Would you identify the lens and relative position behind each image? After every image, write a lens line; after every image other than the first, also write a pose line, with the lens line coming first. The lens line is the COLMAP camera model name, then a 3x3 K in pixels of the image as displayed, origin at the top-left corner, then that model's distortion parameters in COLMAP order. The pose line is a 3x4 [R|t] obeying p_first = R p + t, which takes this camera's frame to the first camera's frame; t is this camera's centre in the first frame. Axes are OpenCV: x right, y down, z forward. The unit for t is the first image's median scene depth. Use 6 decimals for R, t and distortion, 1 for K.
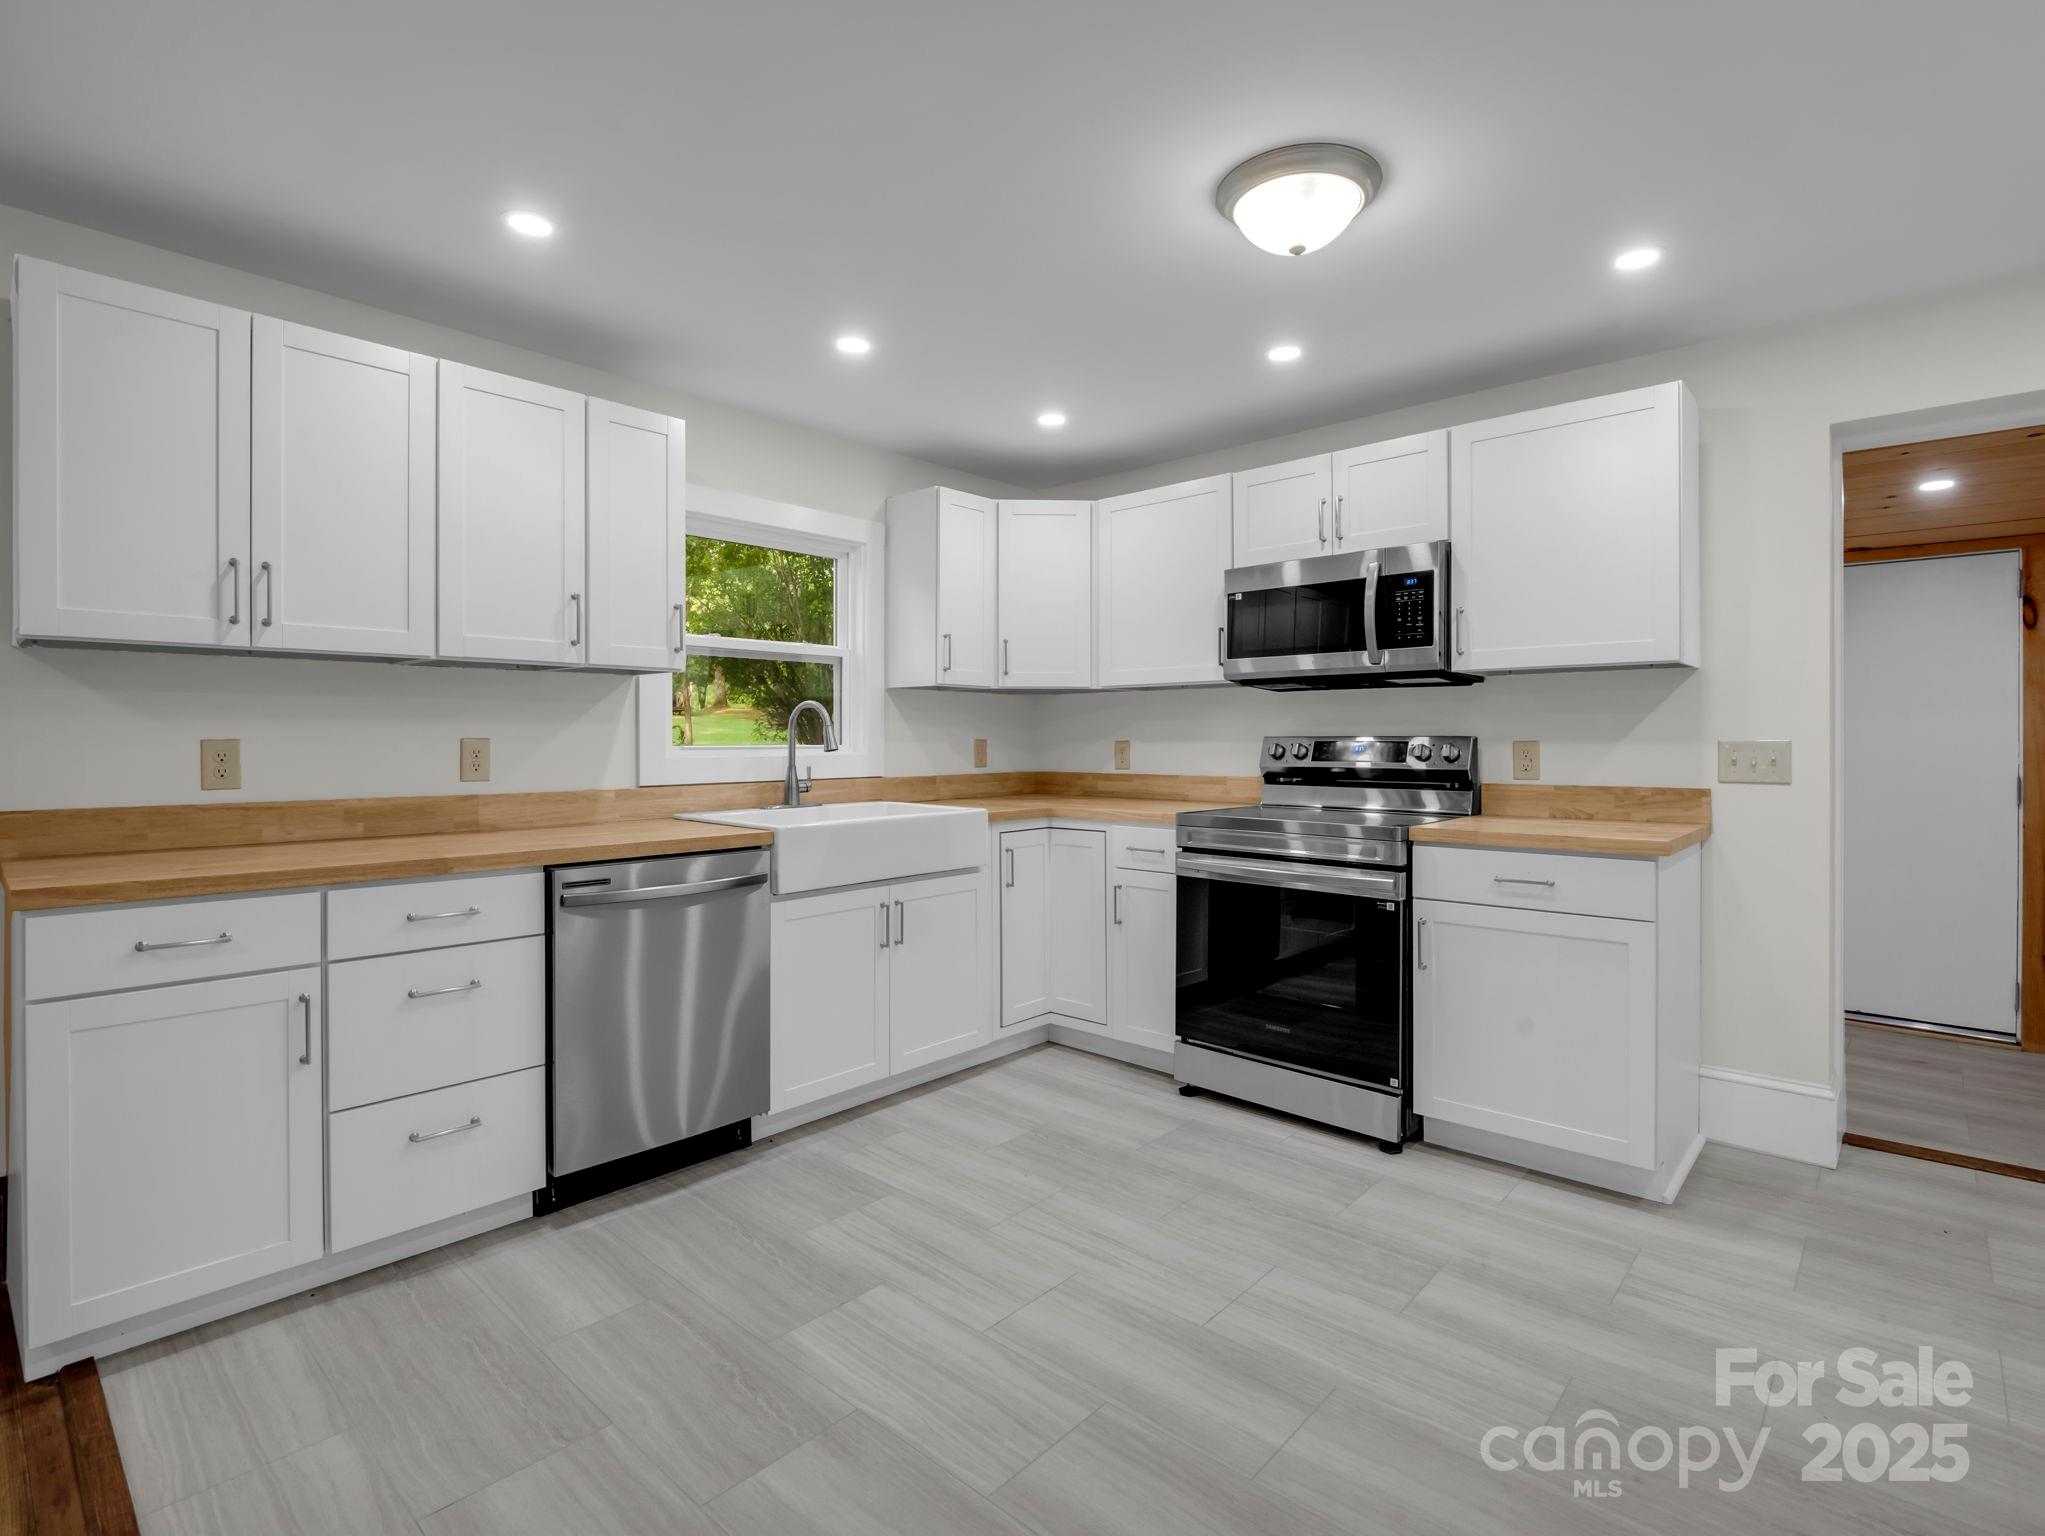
lens RADIAL K [[1000.7, 0, 1017.5], [0, 1000.7, 751.4], [0, 0, 1]] dist [-0.003042, -0.008051]
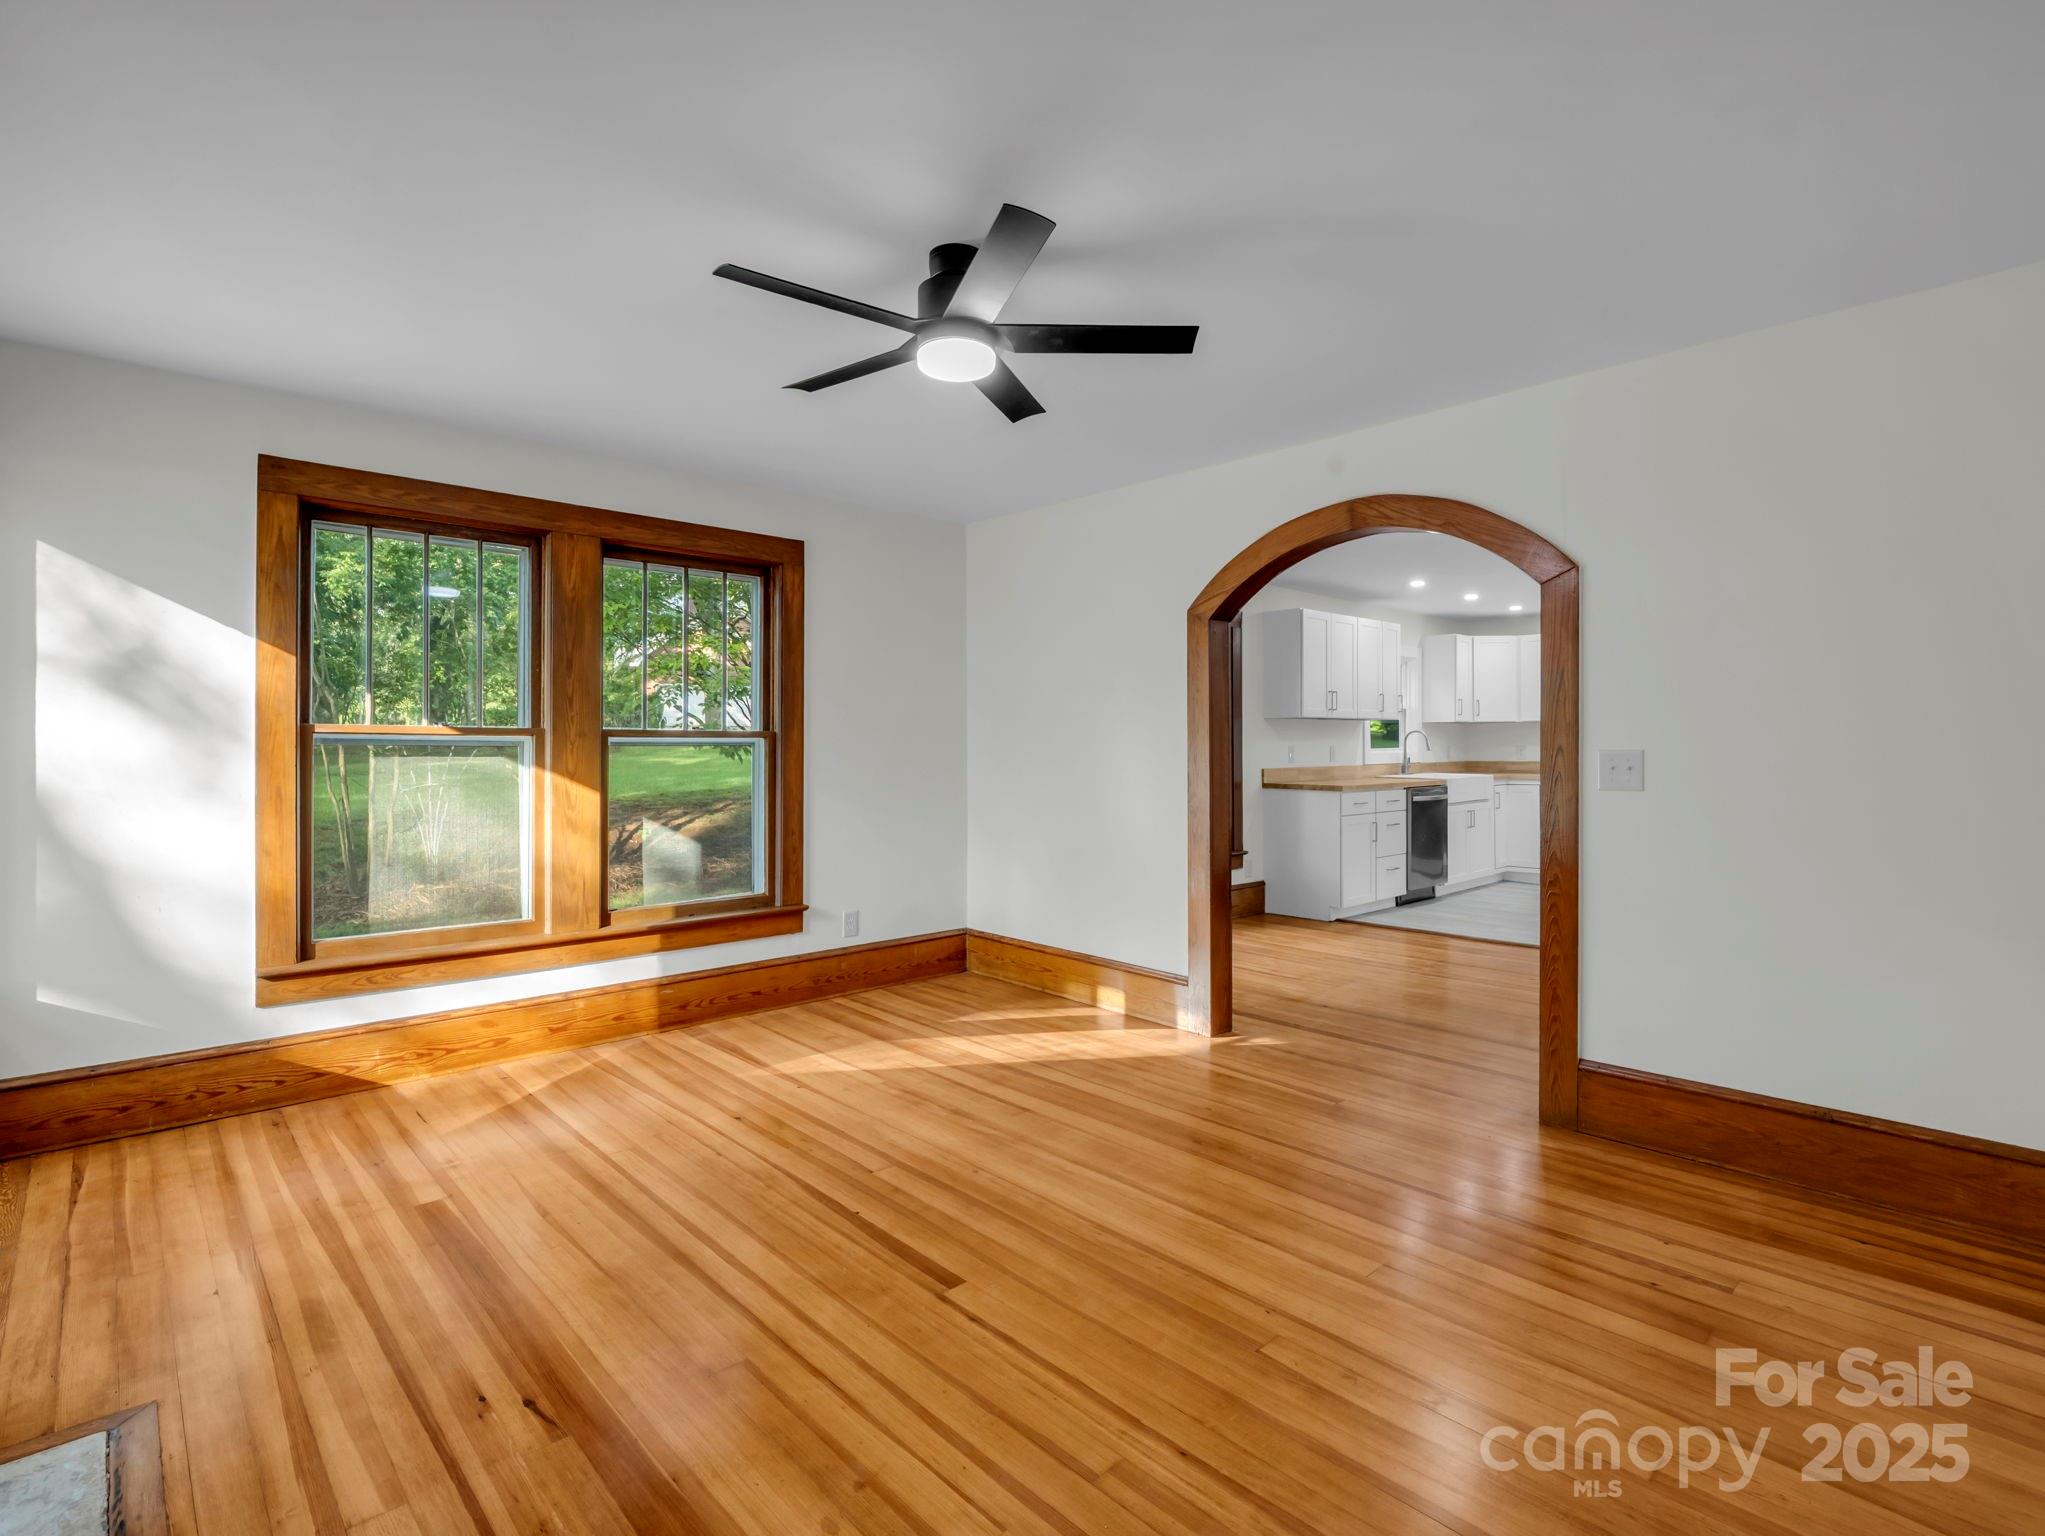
lens RADIAL K [[1000.7, 0, 1017.5], [0, 1000.7, 751.4], [0, 0, 1]] dist [-0.003042, -0.008051]
pose [[0.996500, -0.007341, -0.083266, -1.046071], [0.006619, 0.999938, -0.008945, 0.018316], [0.083326, 0.008363, 0.996487, -1.593739]]
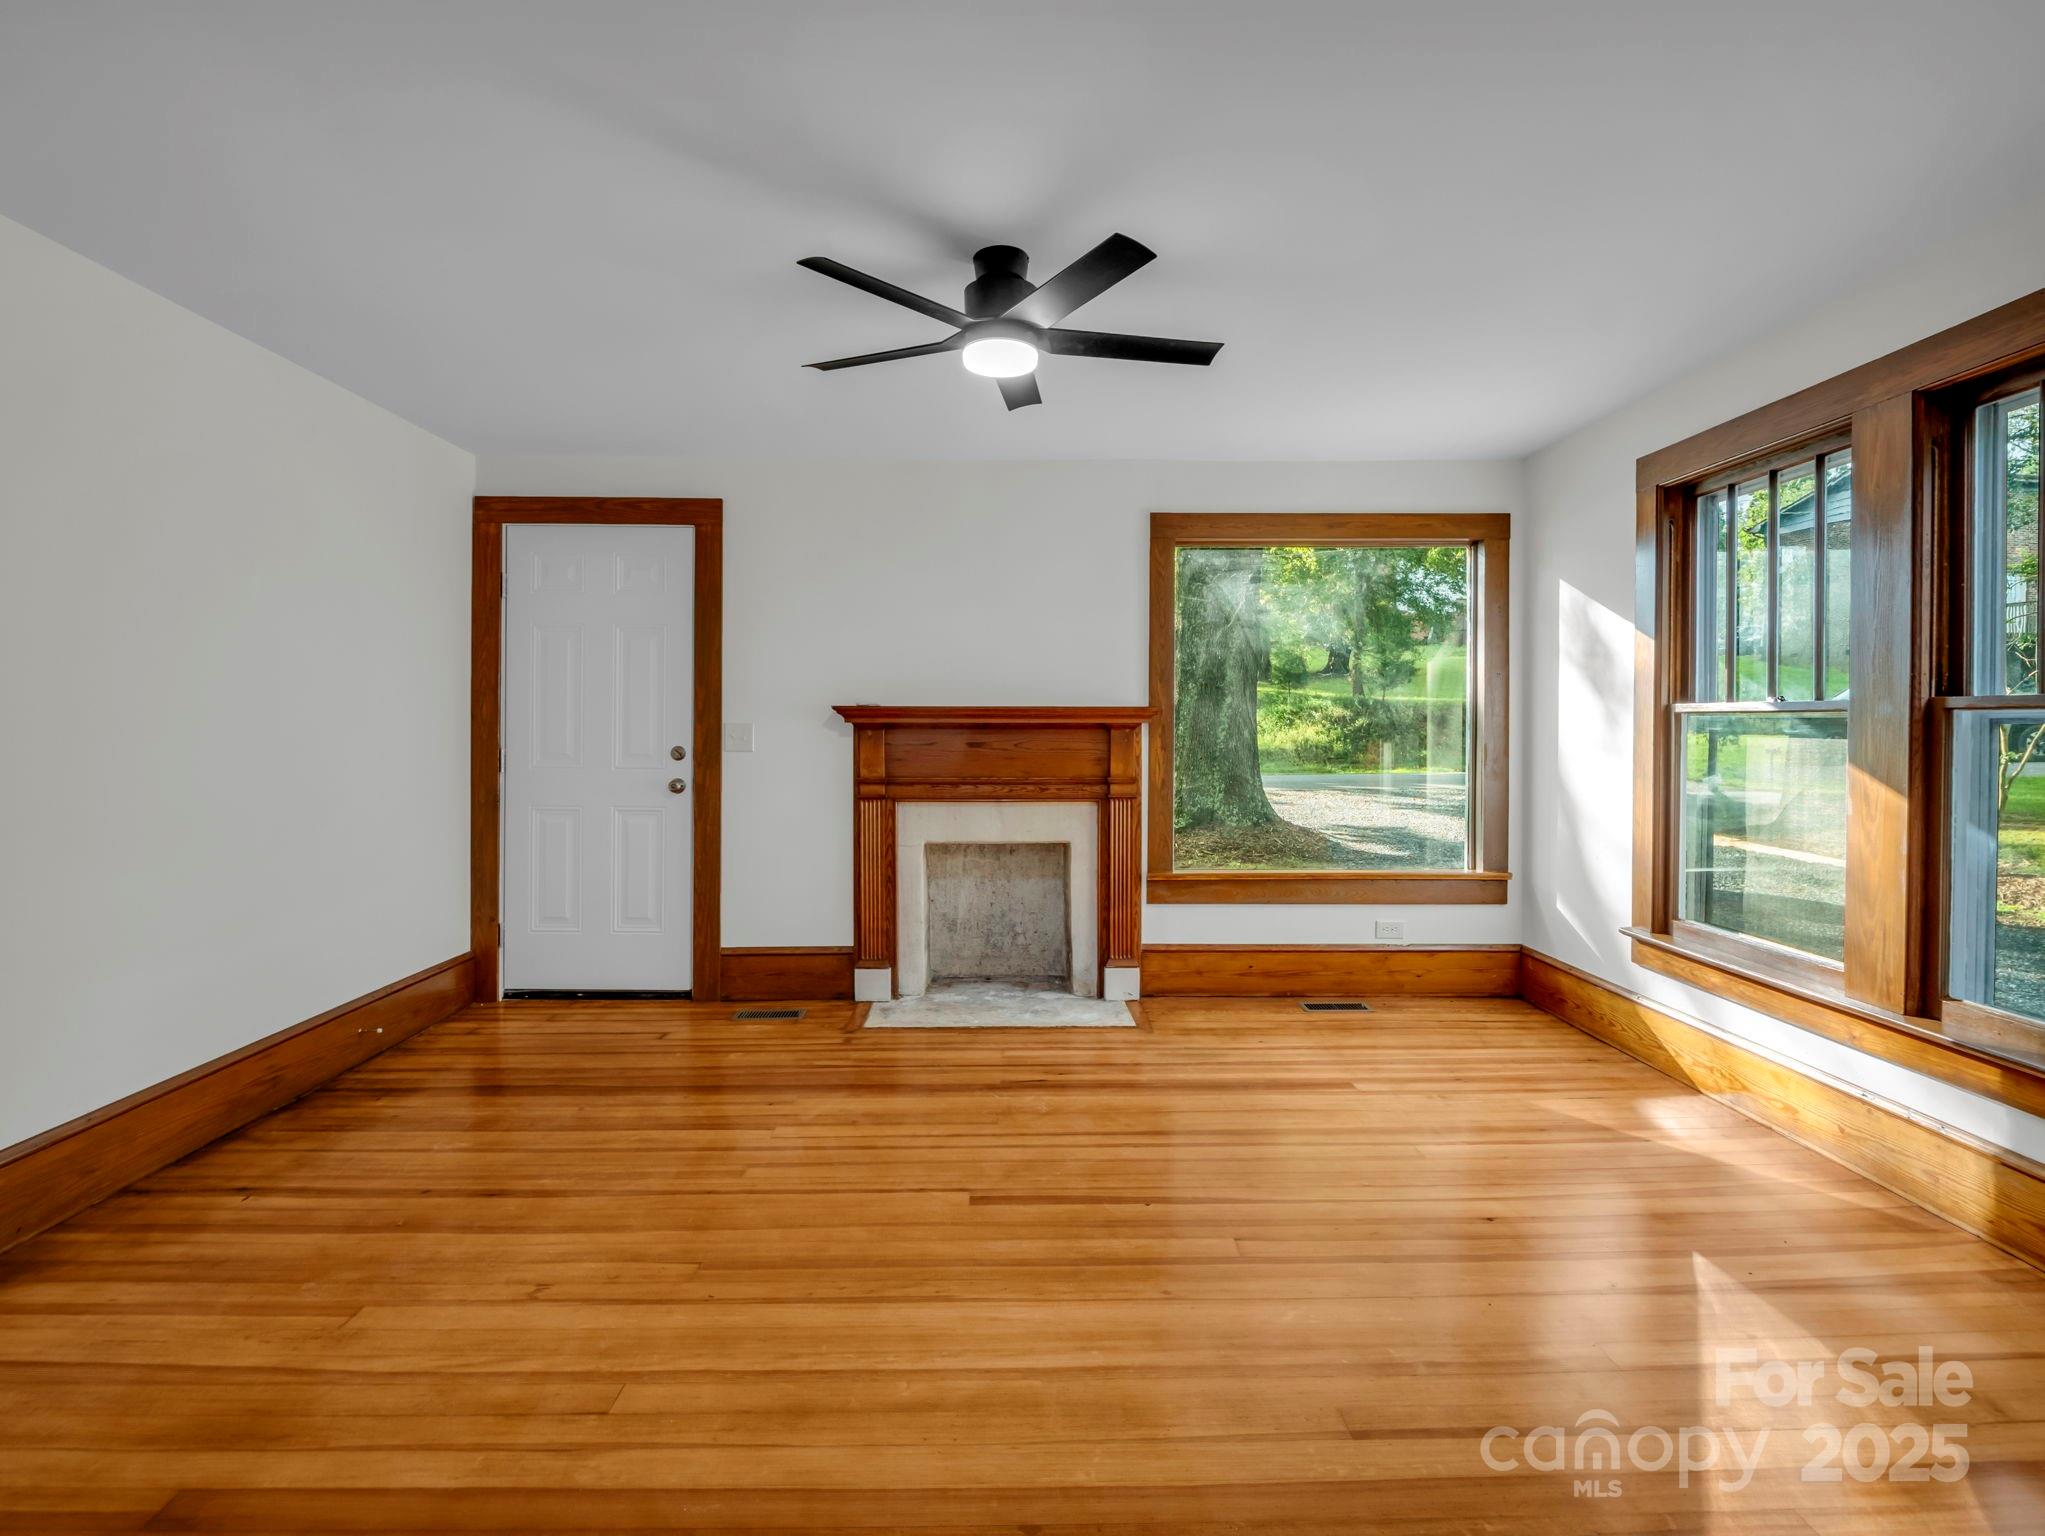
lens RADIAL K [[986.7, 0, 1030.5], [0, 986.7, 721.2], [0, 0, 1]] dist [0.001089, -0.000117]
pose [[-0.717887, -0.007776, -0.696116, -0.638476], [-0.010489, 0.999945, -0.000352, 0.001319], [0.696081, 0.007049, -0.717929, -0.323151]]
